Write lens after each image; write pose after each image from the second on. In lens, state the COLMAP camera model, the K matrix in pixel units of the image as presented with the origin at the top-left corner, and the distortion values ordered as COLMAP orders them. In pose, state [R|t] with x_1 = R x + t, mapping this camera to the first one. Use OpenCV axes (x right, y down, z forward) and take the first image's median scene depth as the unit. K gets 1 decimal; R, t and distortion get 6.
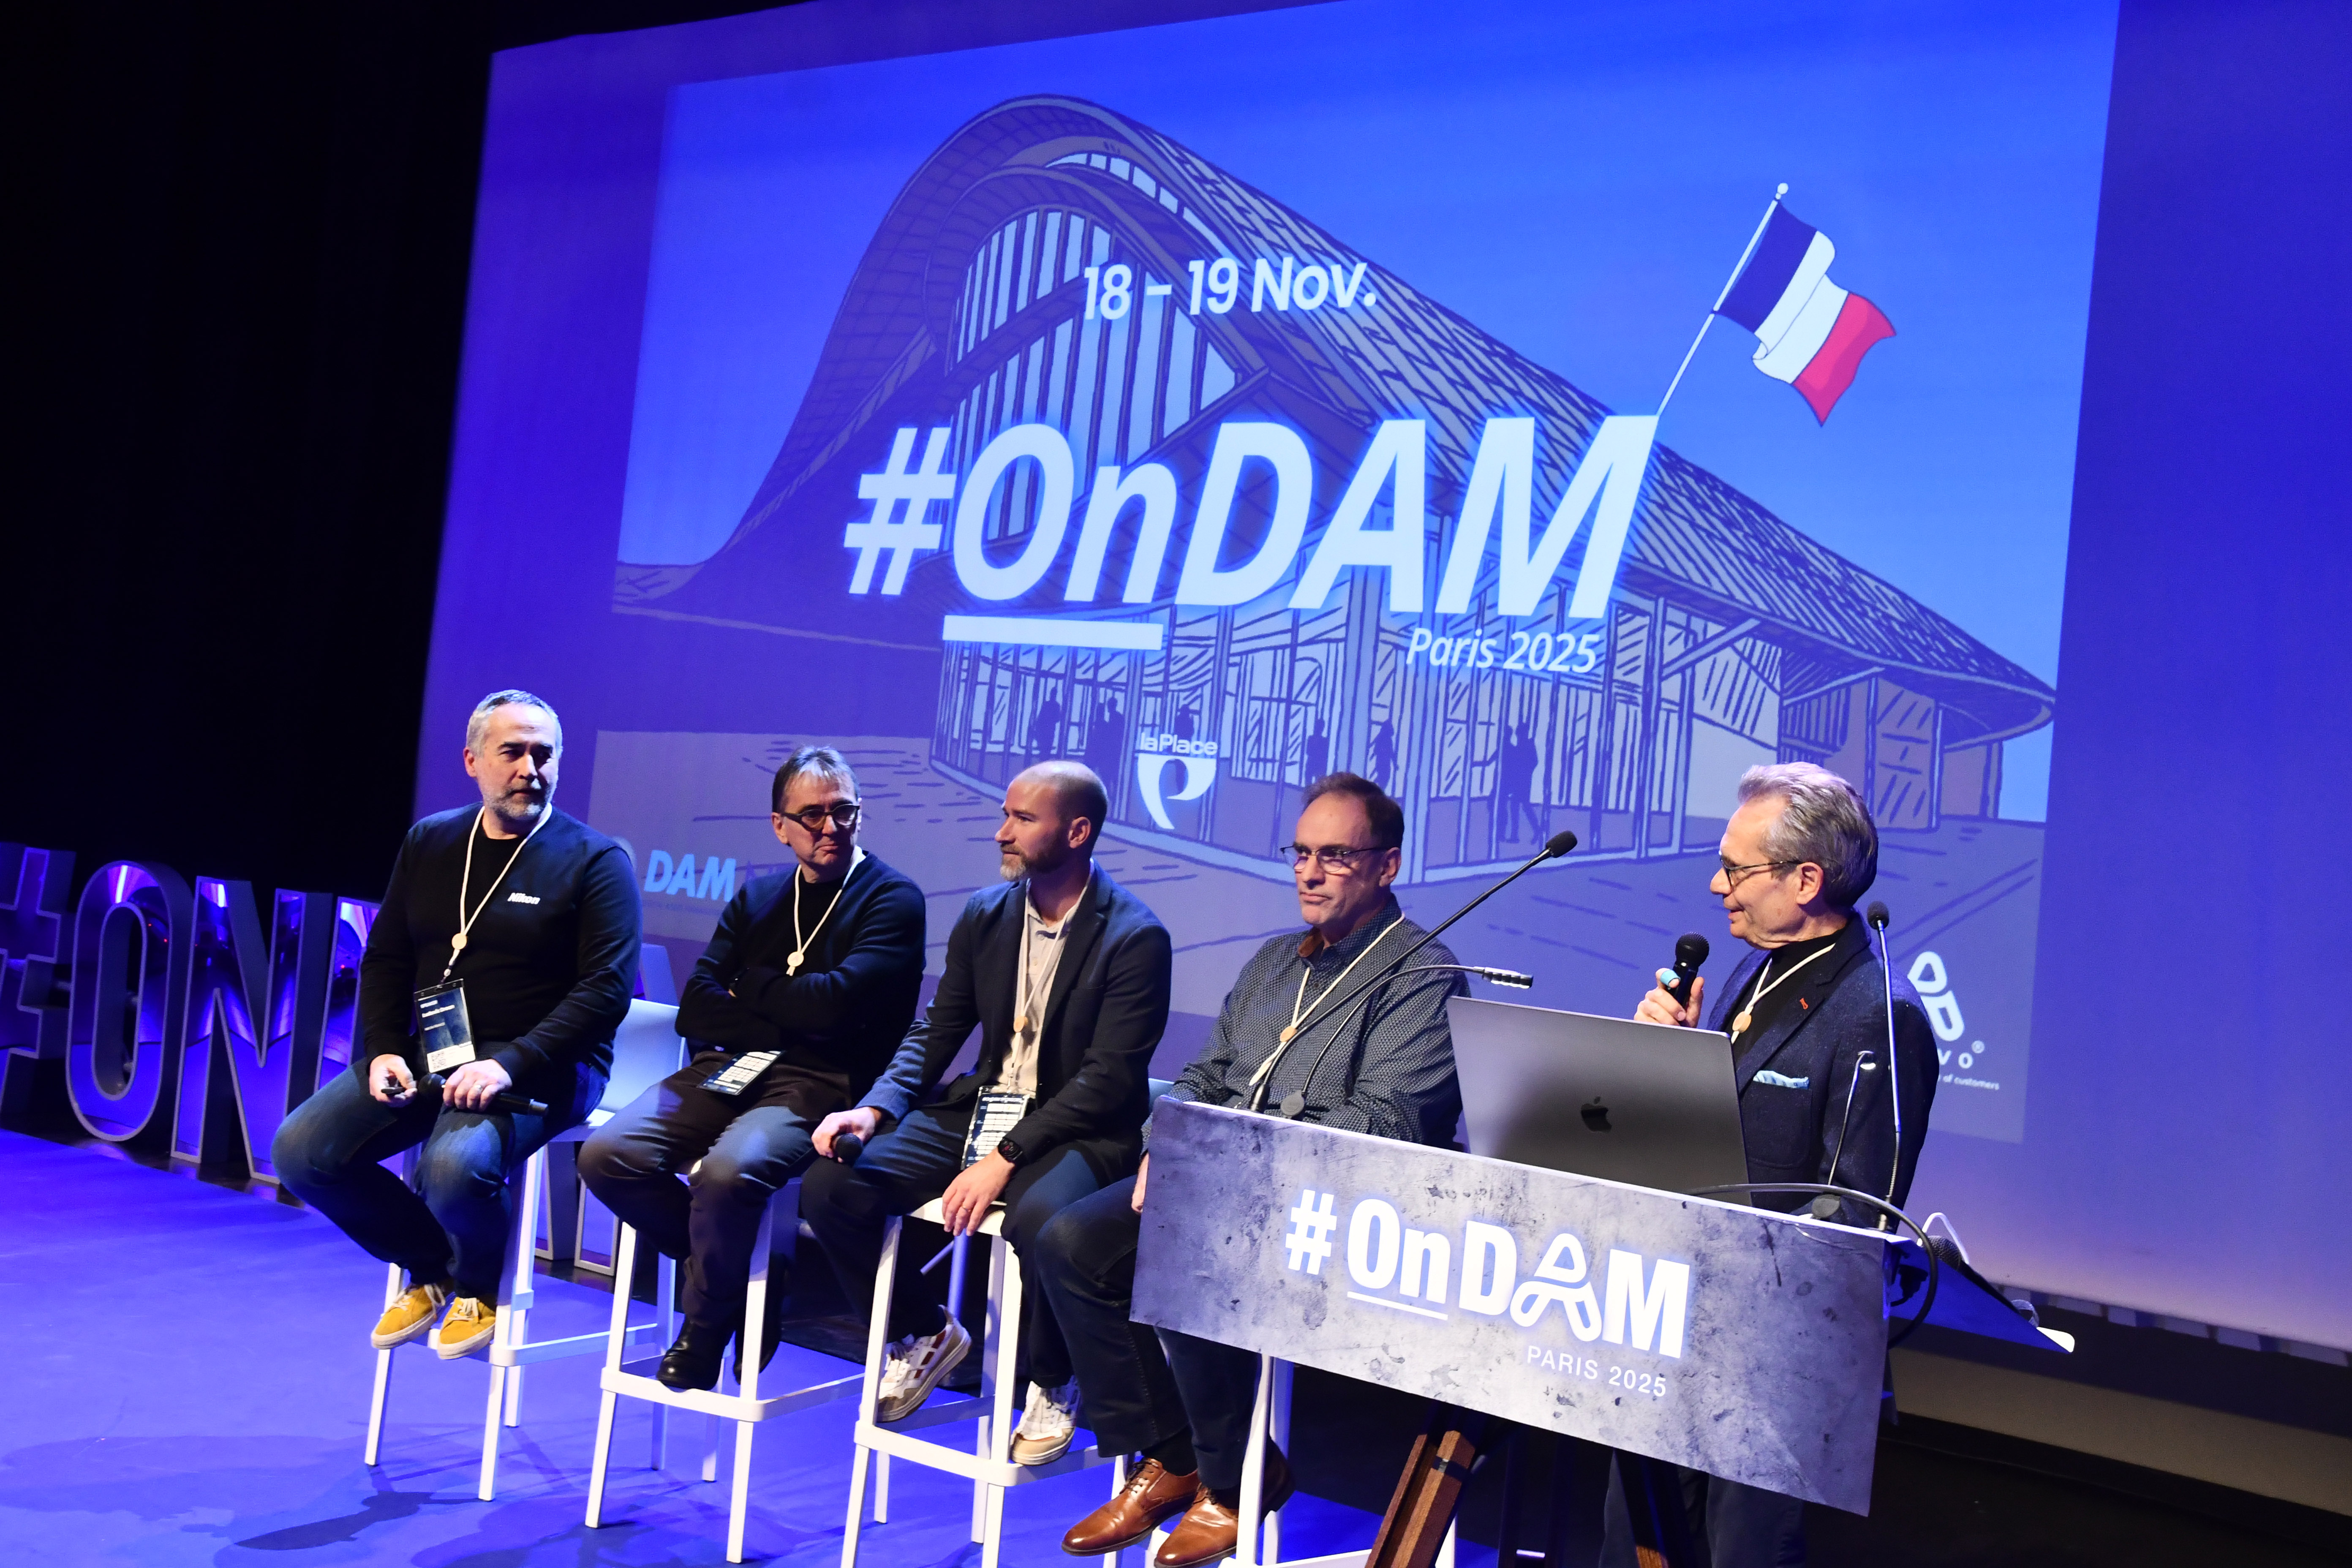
lens RADIAL K [[2670.4, 0, 1183.9], [0, 2670.4, 851.9], [0, 0, 1]] dist [0.027853, 0.339536]
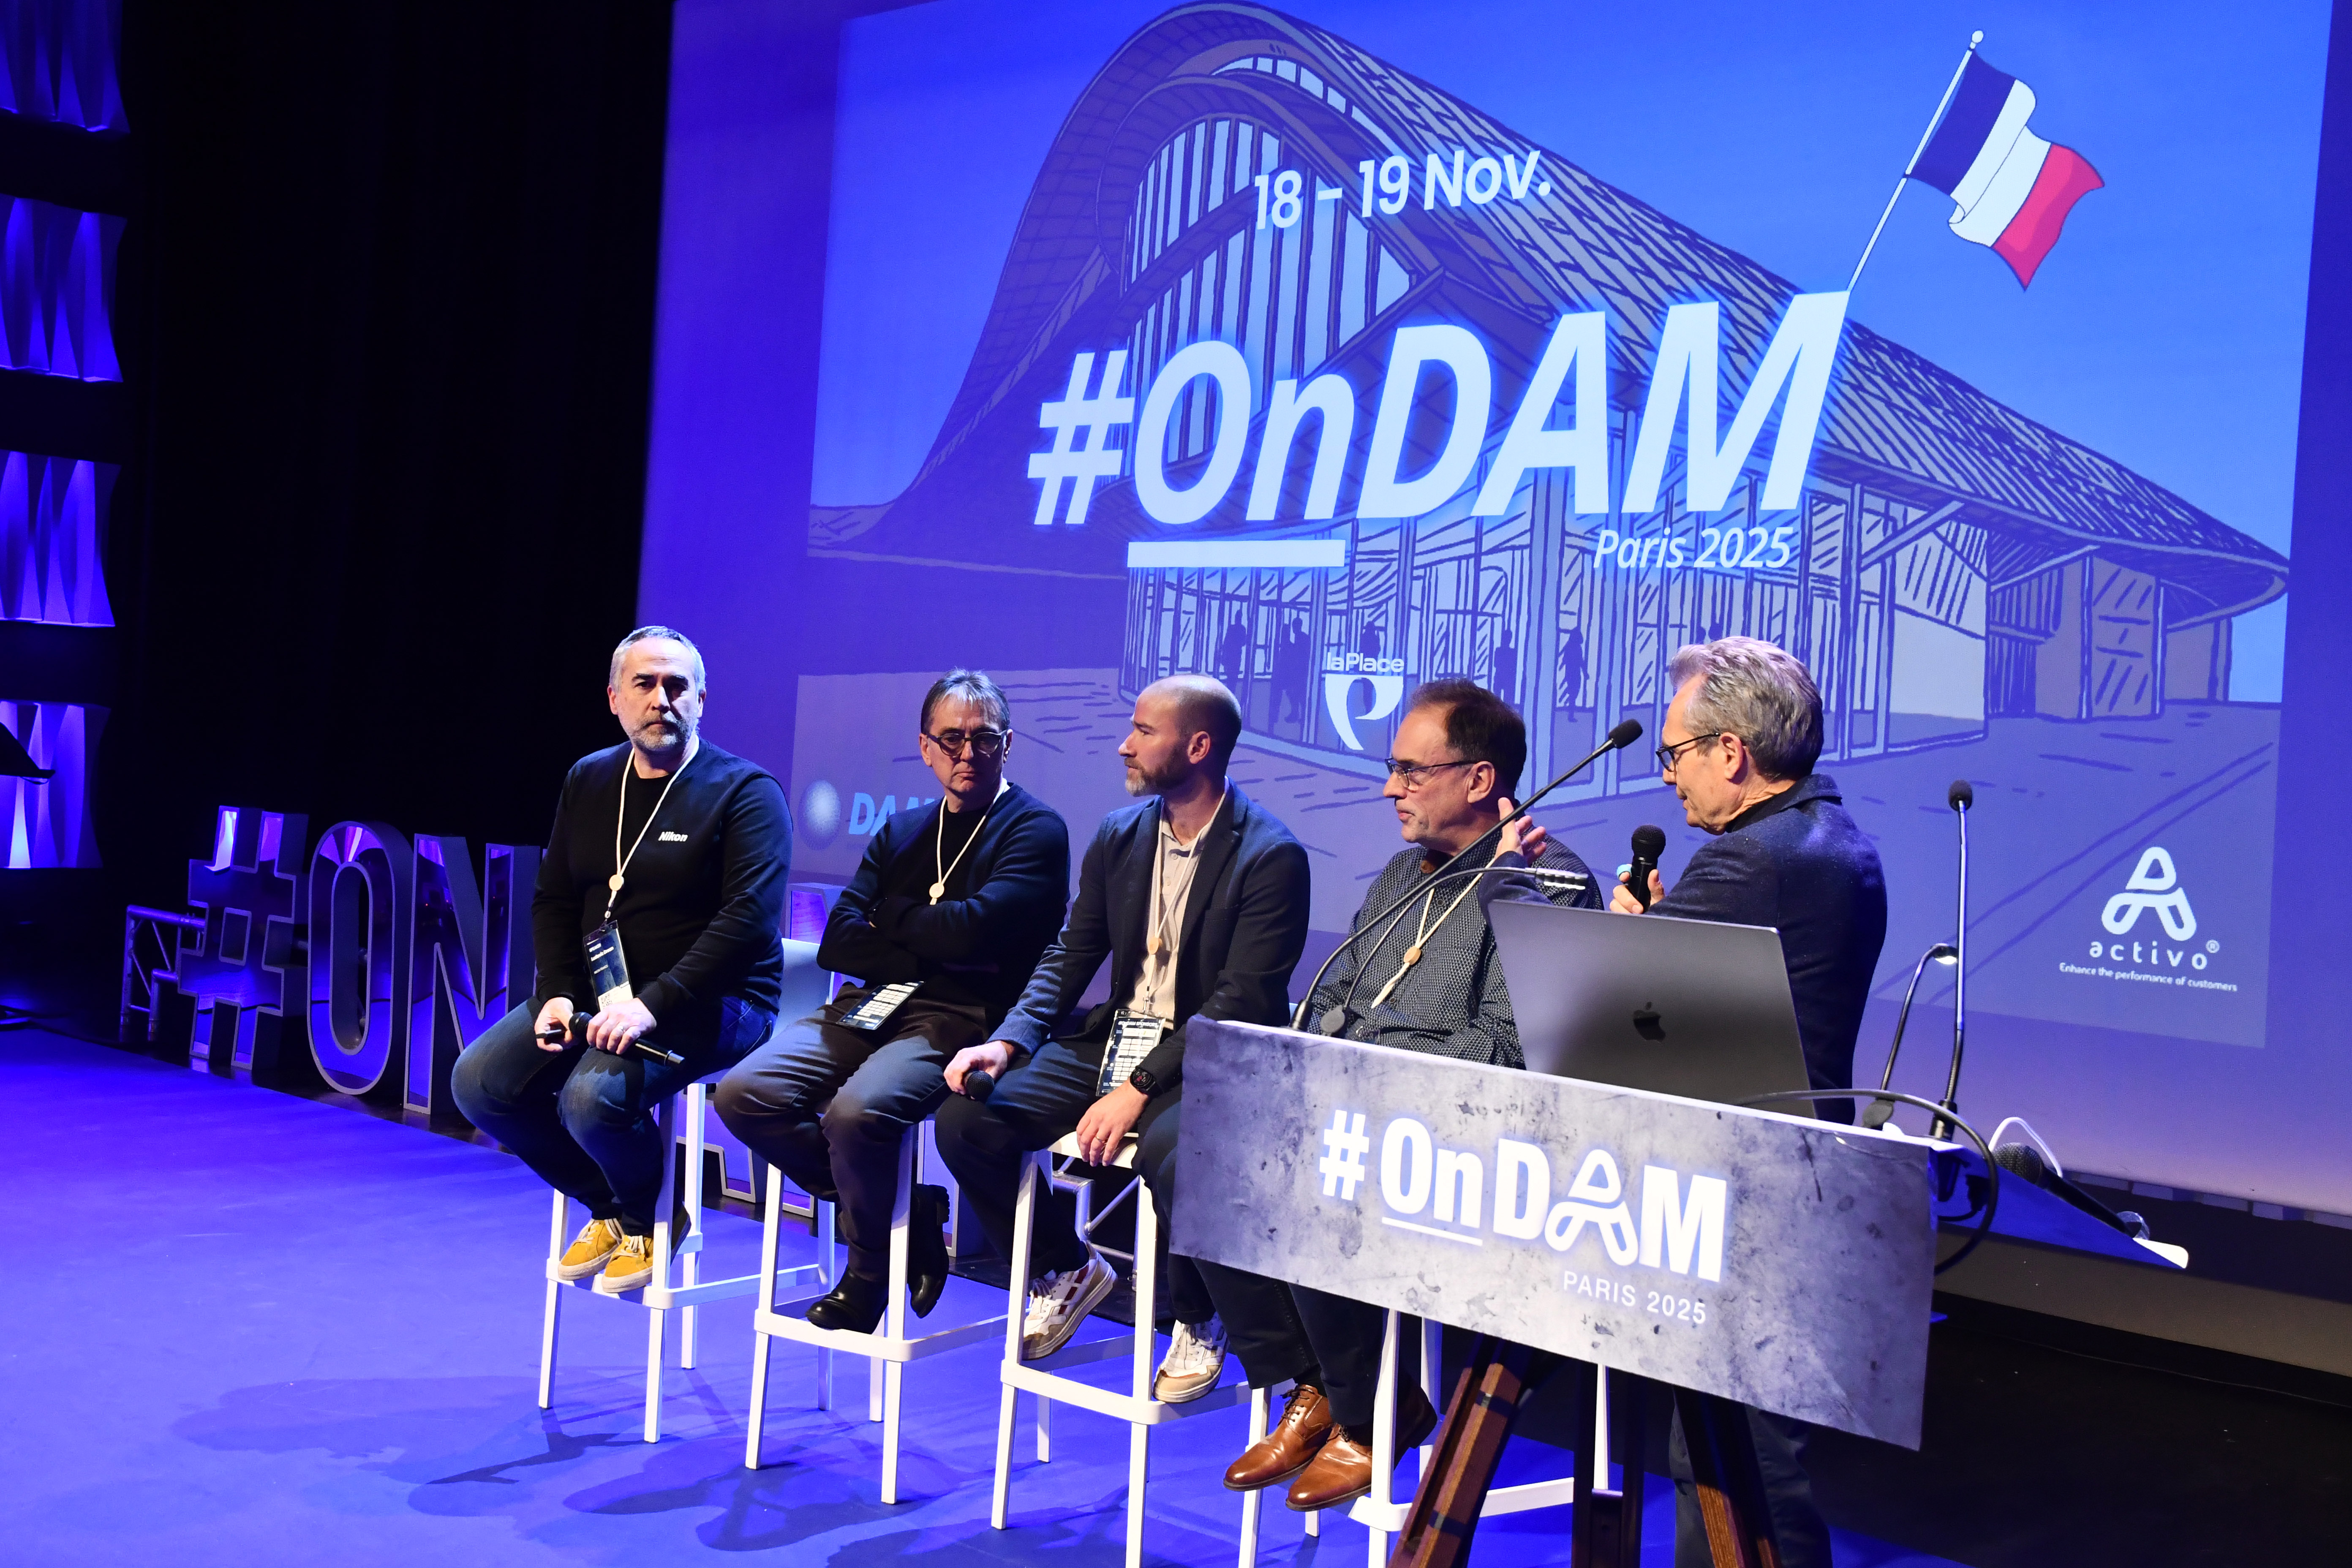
lens RADIAL K [[2678.9, 0, 1178.9], [0, 2678.9, 851.6], [0, 0, 1]] dist [0.034447, 0.262335]
pose [[0.993672, -0.034863, -0.106777, 0.037296], [0.037411, 0.999059, 0.021954, 0.005145], [0.105911, -0.025810, 0.994041, 0.024255]]
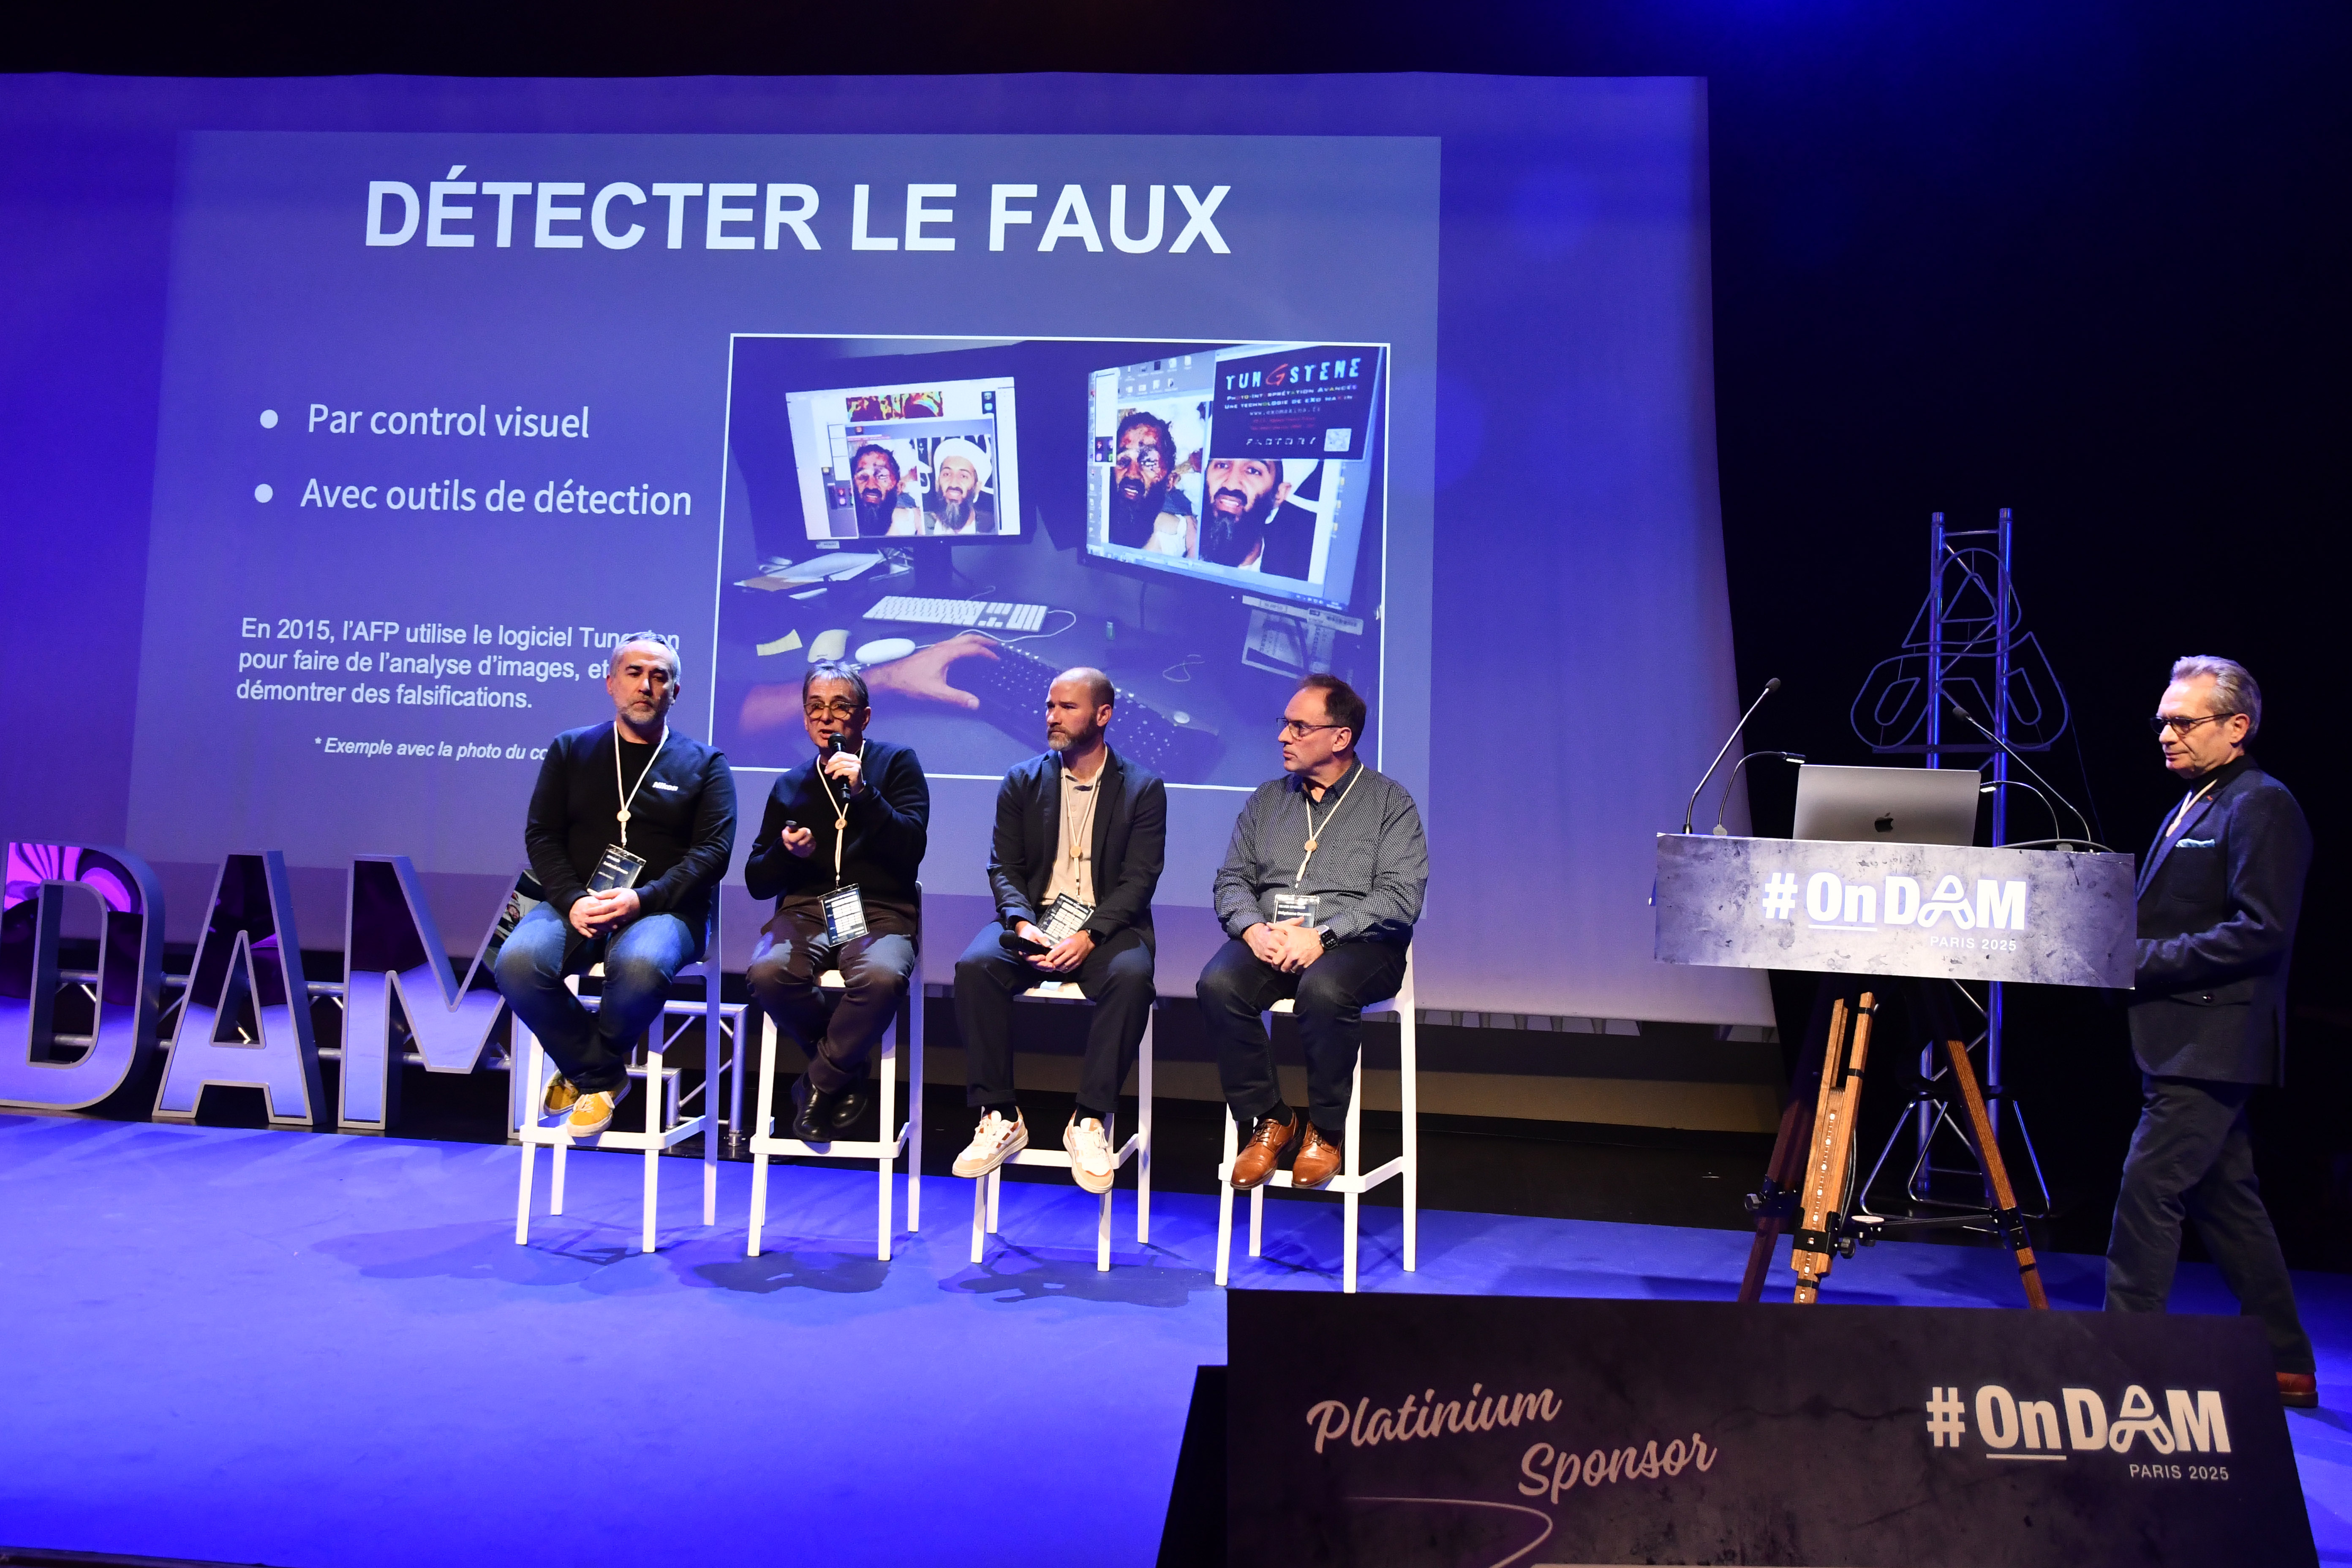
lens RADIAL K [[2152.3, 0, 1183.4], [0, 2152.3, 834.4], [0, 0, 1]] dist [-0.046199, 0.142319]
pose [[0.865314, -0.053729, 0.498342, -0.403475], [0.046989, 0.998555, 0.026069, 0.017568], [-0.499023, 0.000859, 0.866588, -0.020607]]
